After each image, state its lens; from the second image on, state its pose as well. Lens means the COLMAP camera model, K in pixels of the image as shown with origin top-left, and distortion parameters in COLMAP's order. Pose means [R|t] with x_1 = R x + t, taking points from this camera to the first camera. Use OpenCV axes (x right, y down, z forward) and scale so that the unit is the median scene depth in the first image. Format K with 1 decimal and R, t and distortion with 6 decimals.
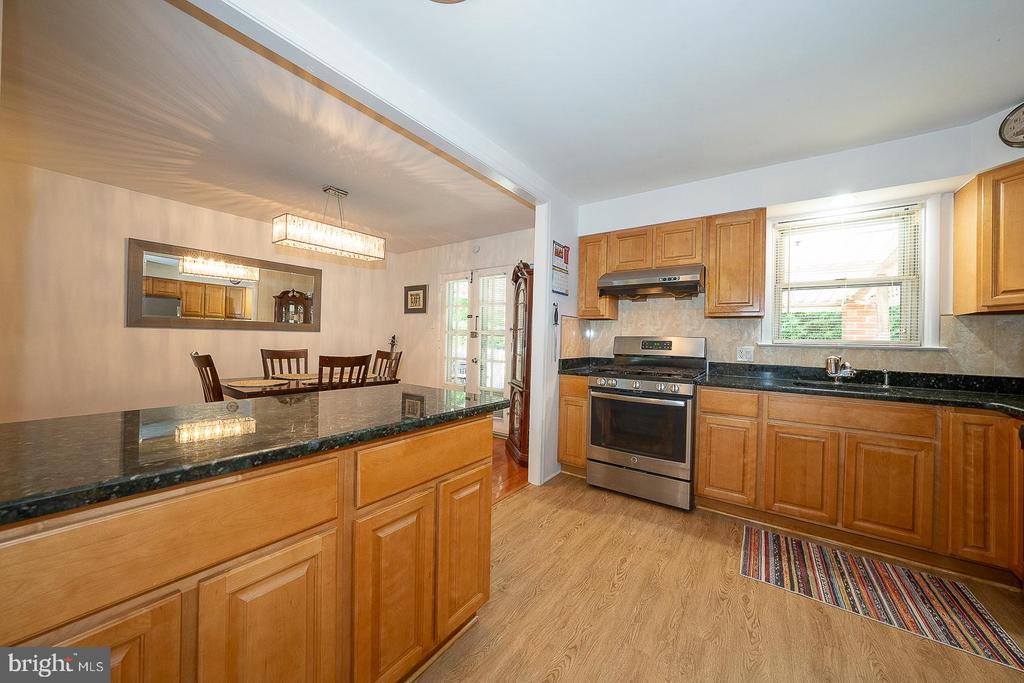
lens RADIAL K [[353.5, 0, 514.6], [0, 353.5, 339.8], [0, 0, 1]] dist [-0.020873, 0.003550]
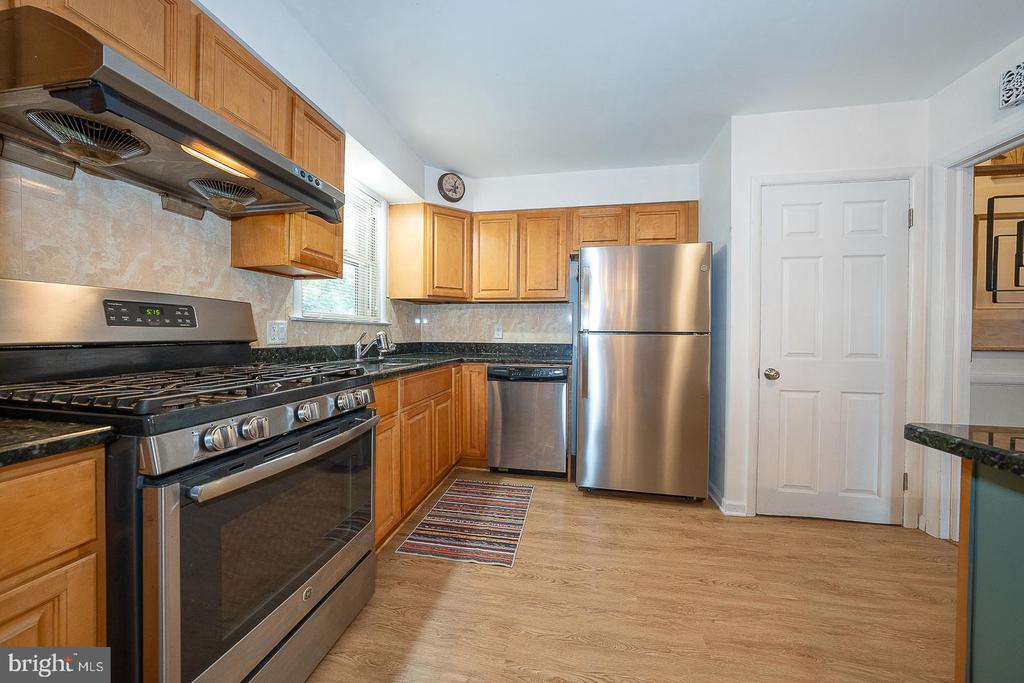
lens RADIAL K [[353.5, 0, 511.9], [0, 353.5, 339.7], [0, 0, 1]] dist [-0.020873, 0.003550]
pose [[-0.424984, -0.037546, 0.904422, -0.119885], [-0.019201, 0.999289, 0.032462, 0.027967], [-0.904997, -0.003570, -0.425402, 0.976439]]
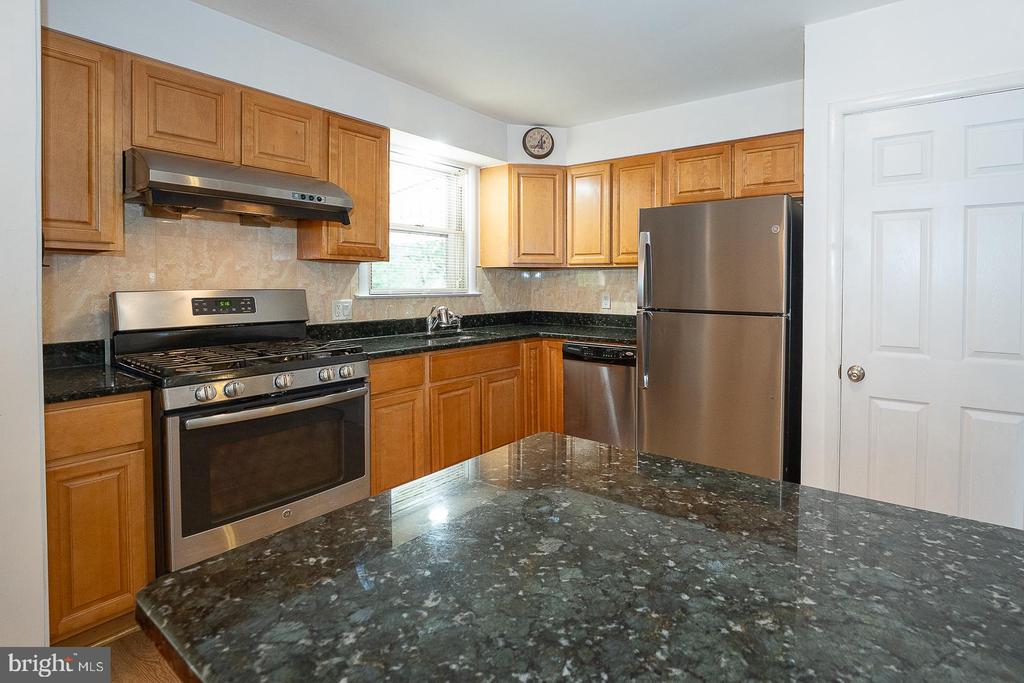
lens RADIAL K [[491.7, 0, 603.5], [0, 491.7, 295.2], [0, 0, 1]] dist [-0.015523, -0.000886]
pose [[-0.044330, -0.046447, 0.997937, -0.450743], [-0.006805, 0.998909, 0.046190, -0.047067], [-0.998994, -0.004744, -0.044598, 0.540933]]
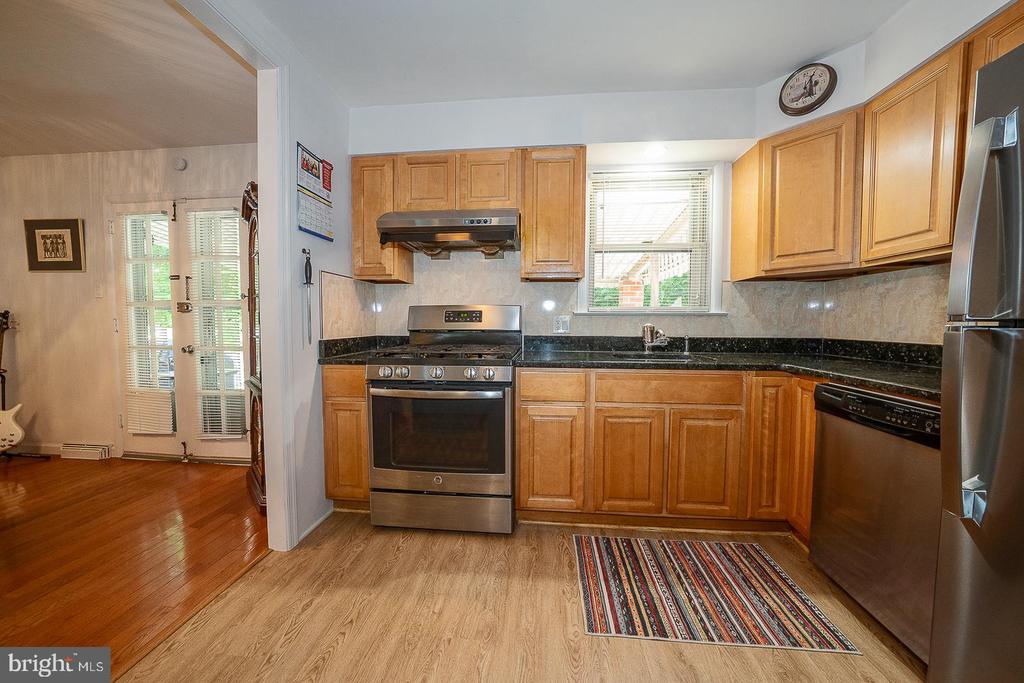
lens RADIAL K [[353.5, 0, 516.1], [0, 353.5, 338.5], [0, 0, 1]] dist [-0.020873, 0.003550]
pose [[0.862320, -0.044551, 0.504400, 0.137379], [0.016034, 0.998025, 0.060740, 0.022845], [-0.506110, -0.044289, 0.861331, 0.342701]]
